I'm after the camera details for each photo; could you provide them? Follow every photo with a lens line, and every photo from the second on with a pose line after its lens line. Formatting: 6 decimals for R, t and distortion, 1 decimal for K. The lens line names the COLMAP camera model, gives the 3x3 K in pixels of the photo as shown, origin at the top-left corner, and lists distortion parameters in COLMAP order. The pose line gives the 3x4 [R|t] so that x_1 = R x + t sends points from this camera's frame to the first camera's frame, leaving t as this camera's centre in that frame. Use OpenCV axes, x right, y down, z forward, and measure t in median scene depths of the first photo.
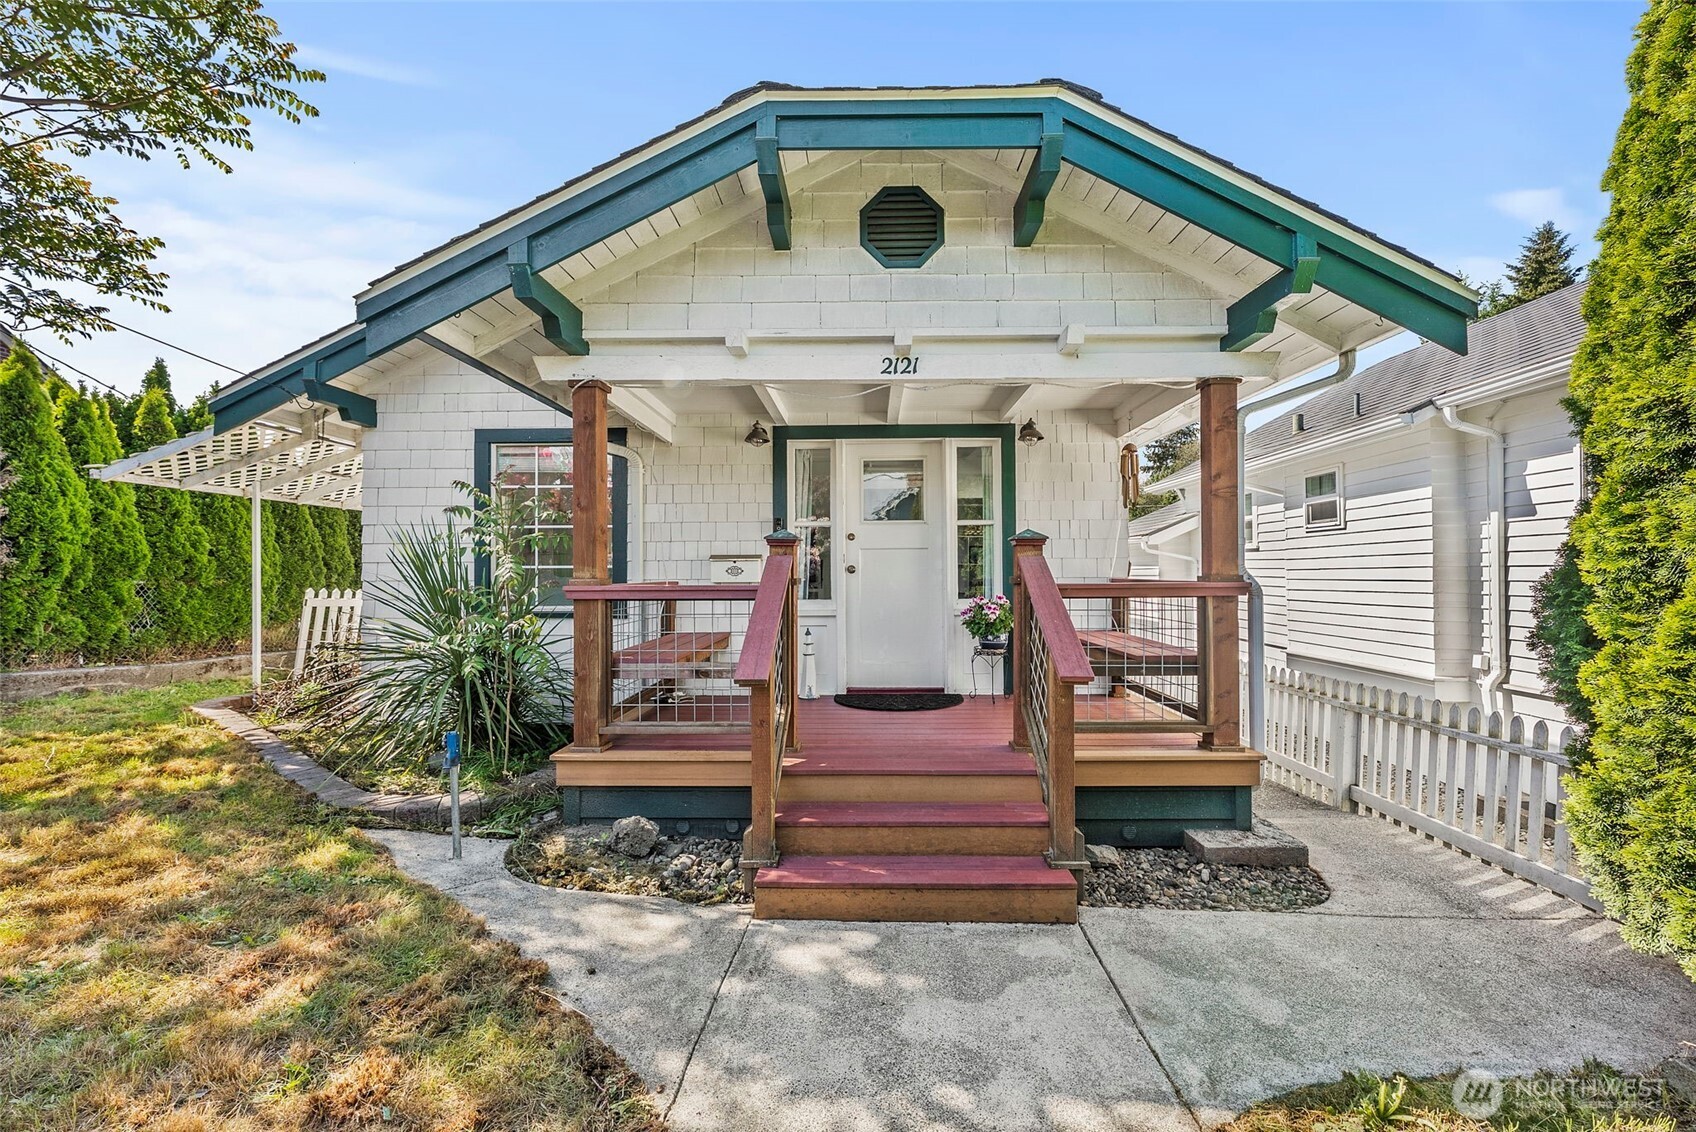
lens RADIAL K [[684.7, 0, 854.0], [0, 684.7, 565.9], [0, 0, 1]] dist [-0.000327, -0.000172]
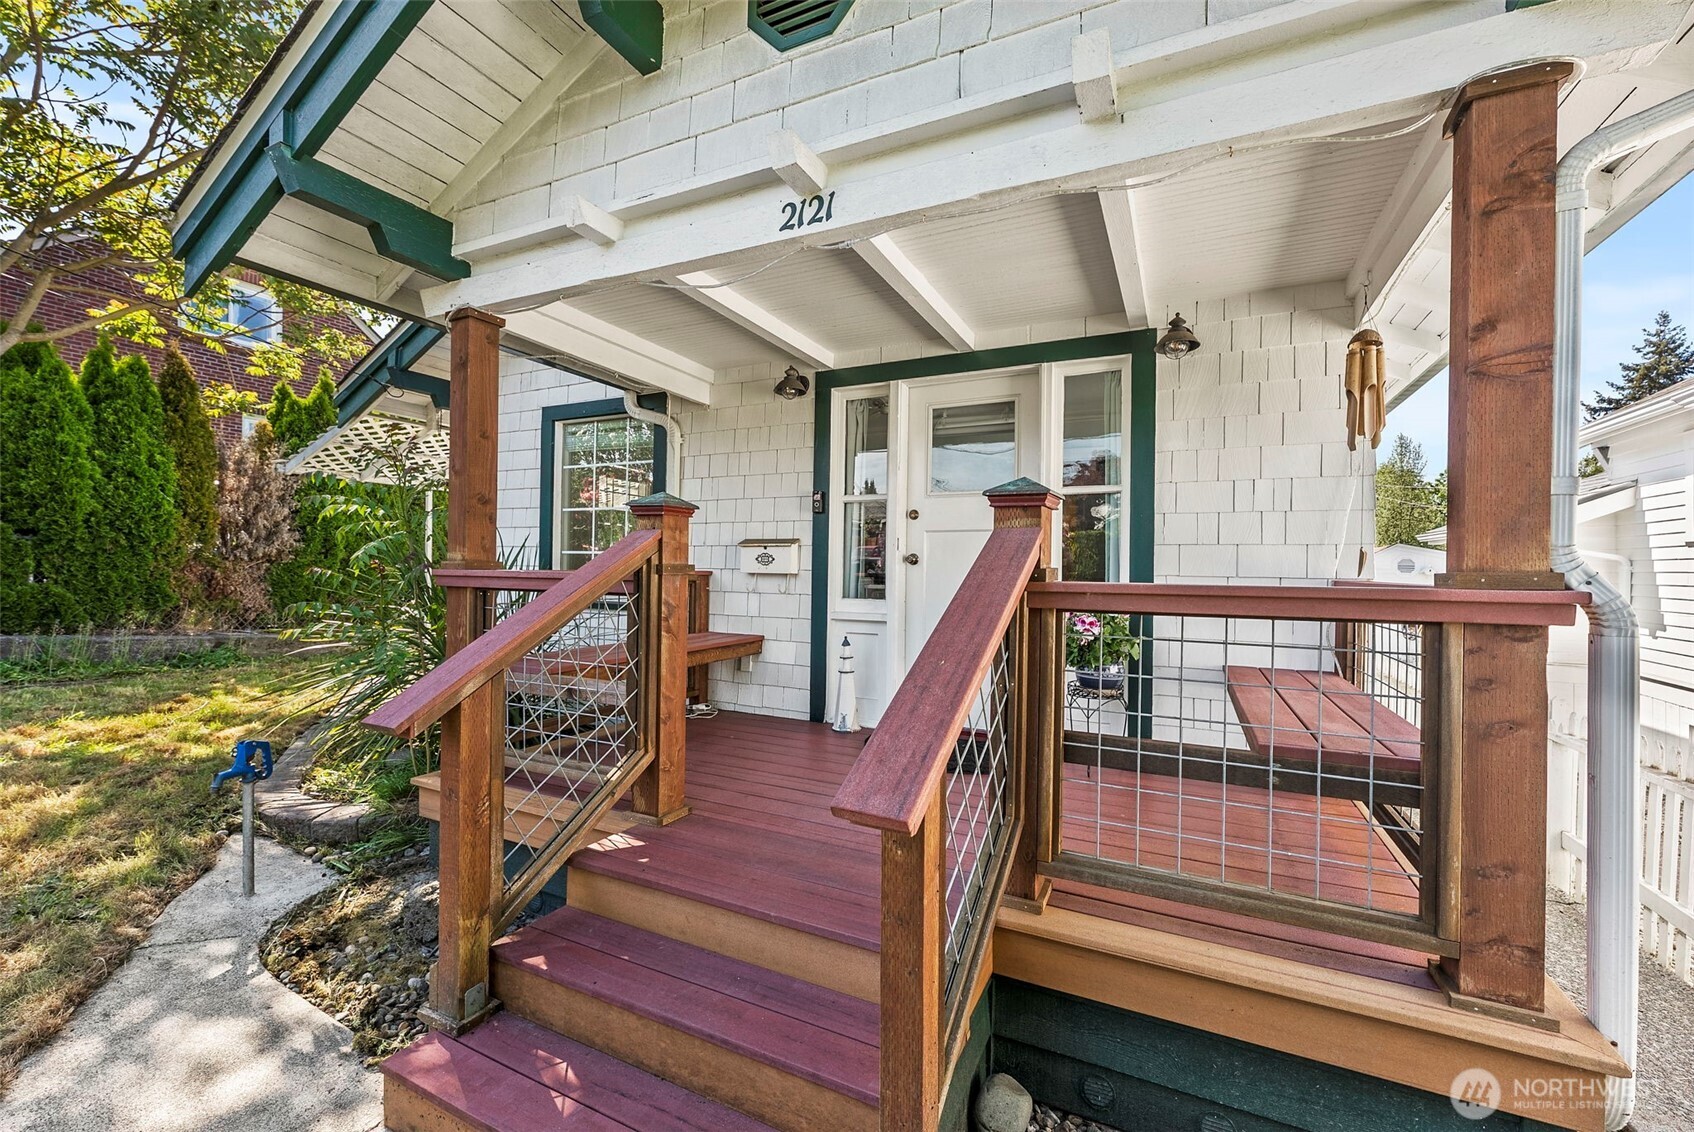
lens RADIAL K [[681.6, 0, 847.0], [0, 681.6, 566.0], [0, 0, 1]] dist [0.001220, -0.000016]
pose [[0.910683, 0.016899, -0.412760, 0.243590], [-0.015649, 0.999857, 0.006409, 0.008995], [0.412810, 0.000623, 0.910817, 0.327485]]
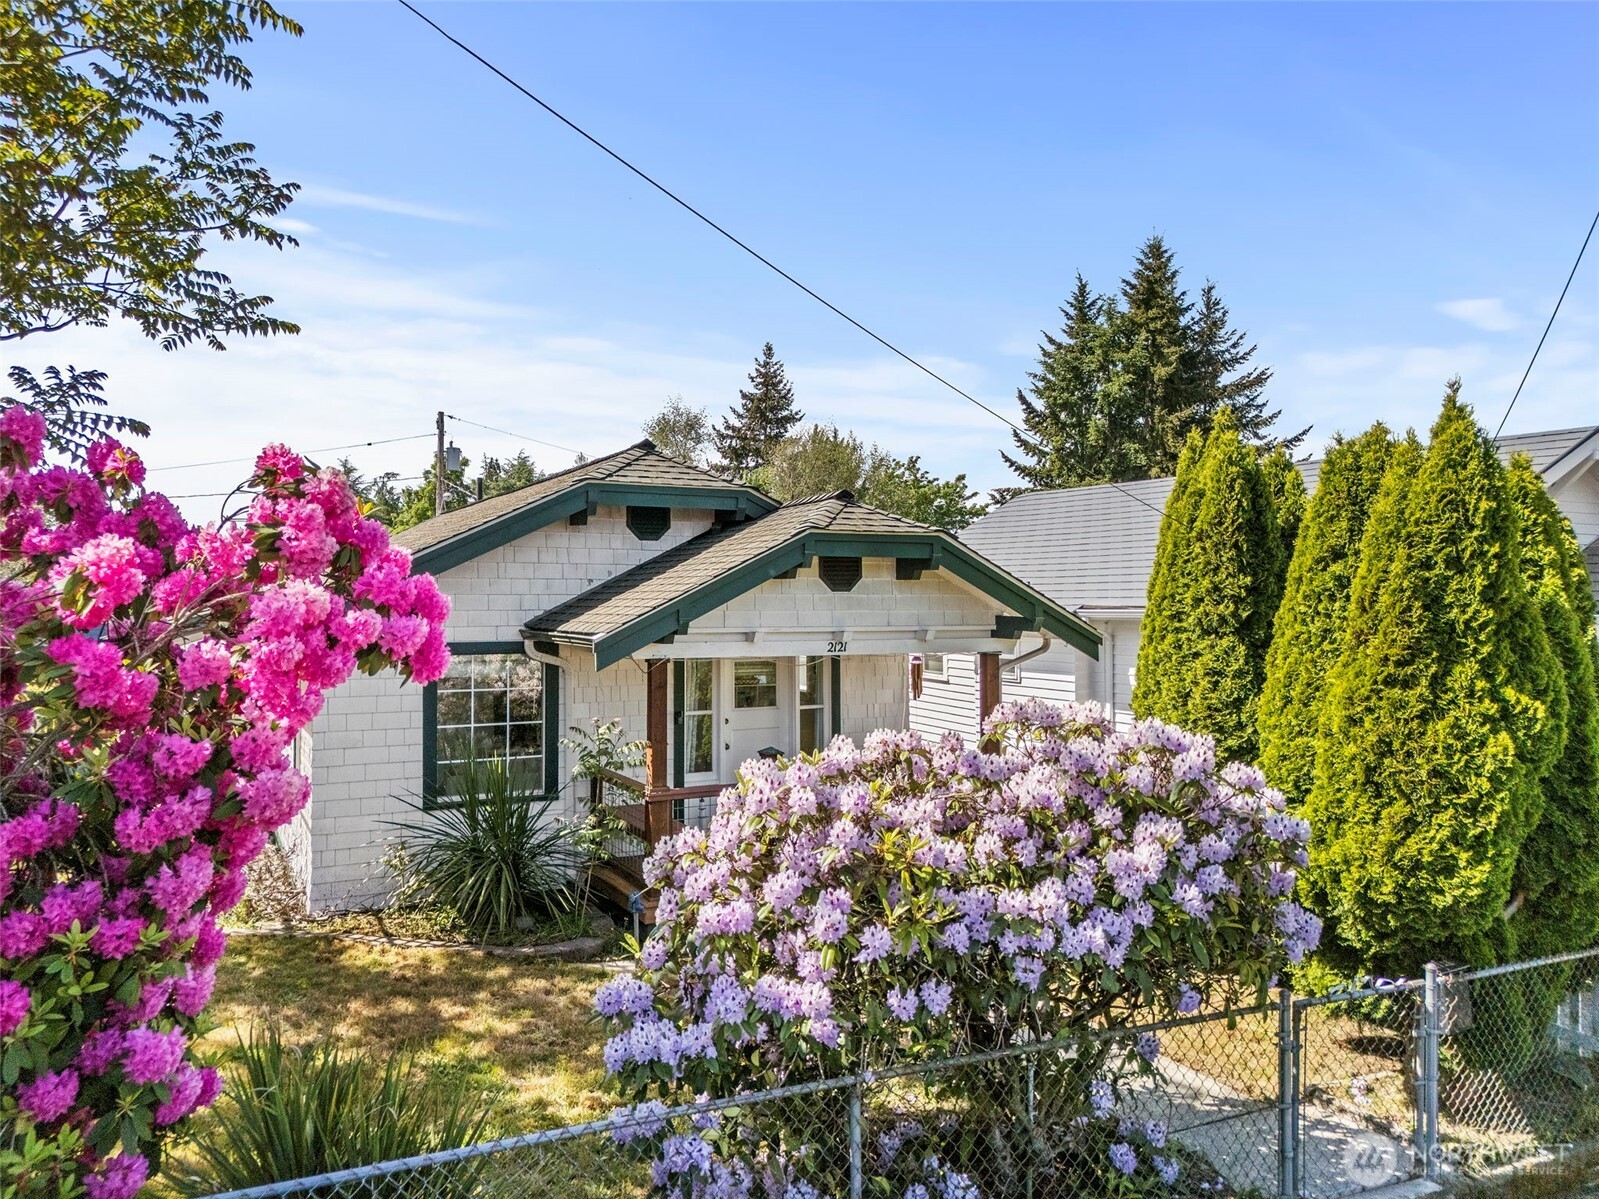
lens RADIAL K [[1199.0, 0, 798.5], [0, 1199.0, 596.6], [0, 0, 1]] dist [0.066561, -0.044291]
pose [[0.876554, 0.007684, 0.481242, -1.035807], [-0.011951, 0.999912, 0.005803, -0.309777], [-0.481155, -0.010838, 0.876568, -1.114401]]
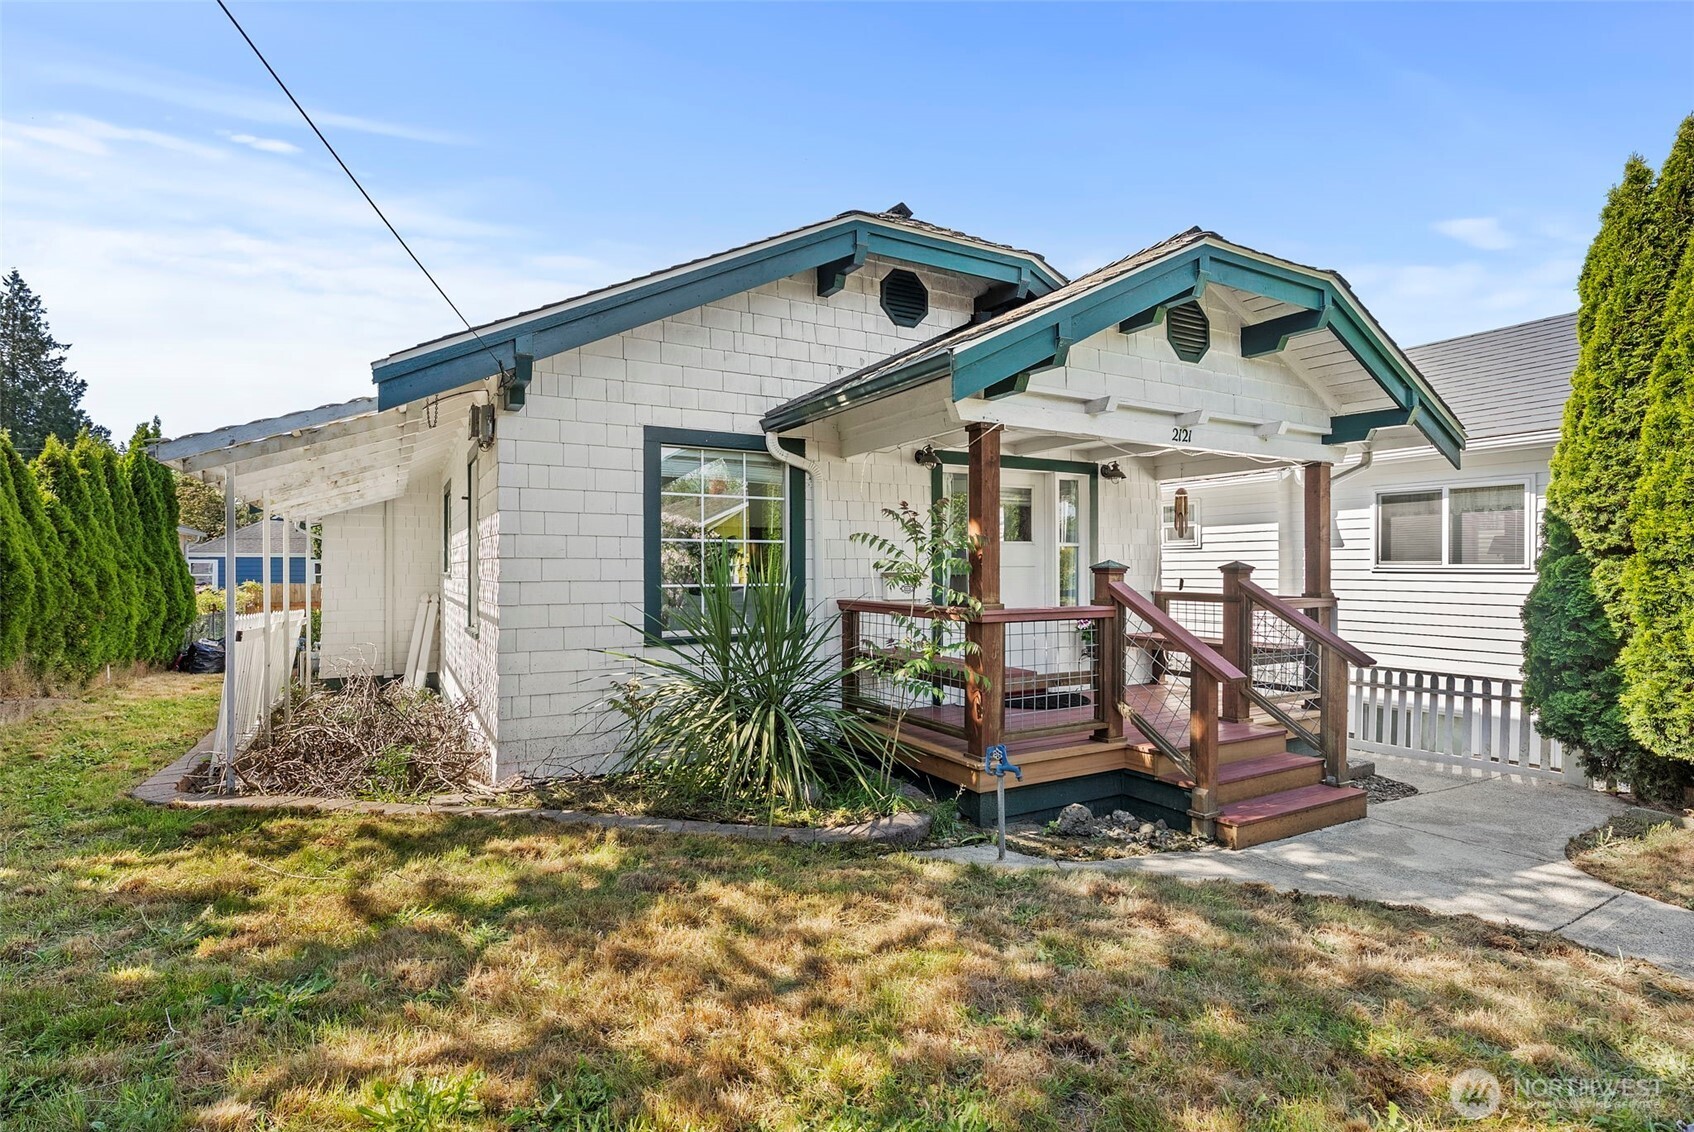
lens RADIAL K [[828.8, 0, 847.0], [0, 828.8, 566.0], [0, 0, 1]] dist [0.012912, -0.000133]
pose [[0.856701, 0.003470, 0.515801, -0.919852], [-0.008095, 0.999945, 0.006719, -0.035316], [-0.515749, -0.009932, 0.856682, -0.019559]]
